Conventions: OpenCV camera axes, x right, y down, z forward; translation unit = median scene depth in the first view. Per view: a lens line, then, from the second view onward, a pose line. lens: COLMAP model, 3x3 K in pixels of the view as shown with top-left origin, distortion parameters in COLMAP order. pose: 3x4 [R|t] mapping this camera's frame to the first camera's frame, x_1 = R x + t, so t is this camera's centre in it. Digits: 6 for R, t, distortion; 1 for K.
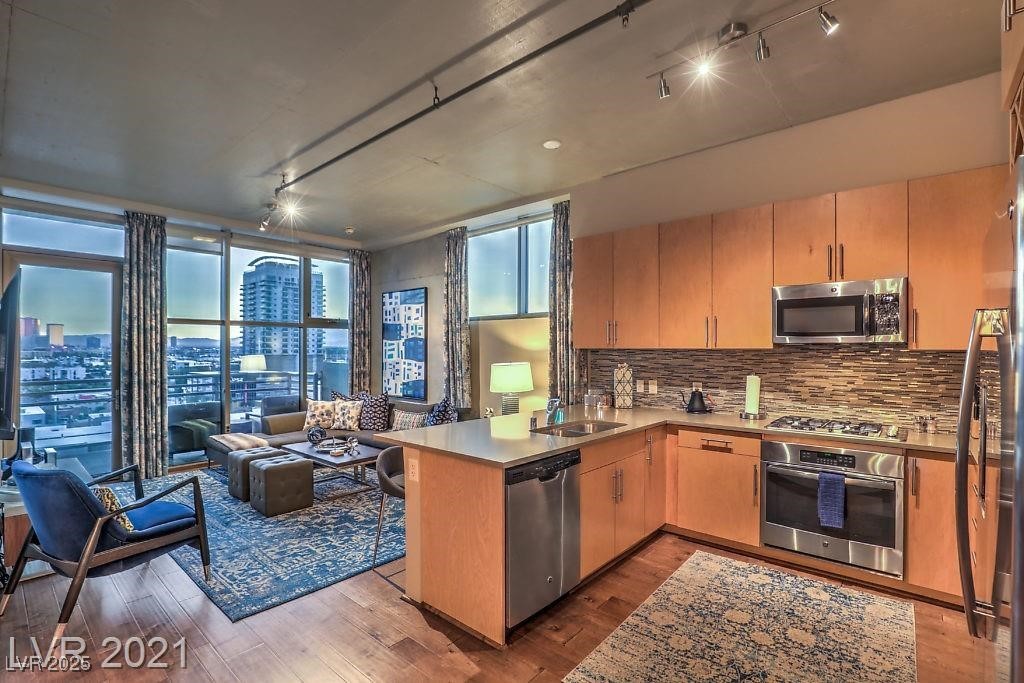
lens RADIAL K [[468.4, 0, 513.7], [0, 468.4, 346.0], [0, 0, 1]] dist [-0.011251, 0.000128]
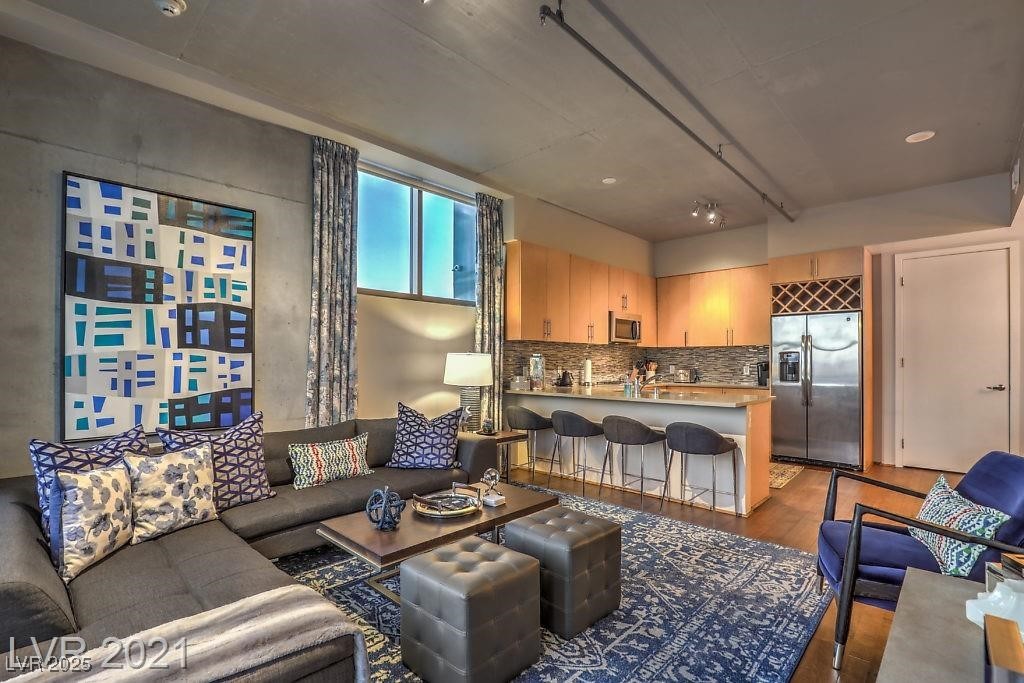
lens RADIAL K [[480.3, 0, 493.9], [0, 480.3, 353.8], [0, 0, 1]] dist [-0.017323, -0.000070]
pose [[0.057880, 0.013370, 0.998234, -0.698971], [-0.011943, 0.999848, -0.012700, 0.037274], [-0.998252, -0.011187, 0.058031, 0.692012]]
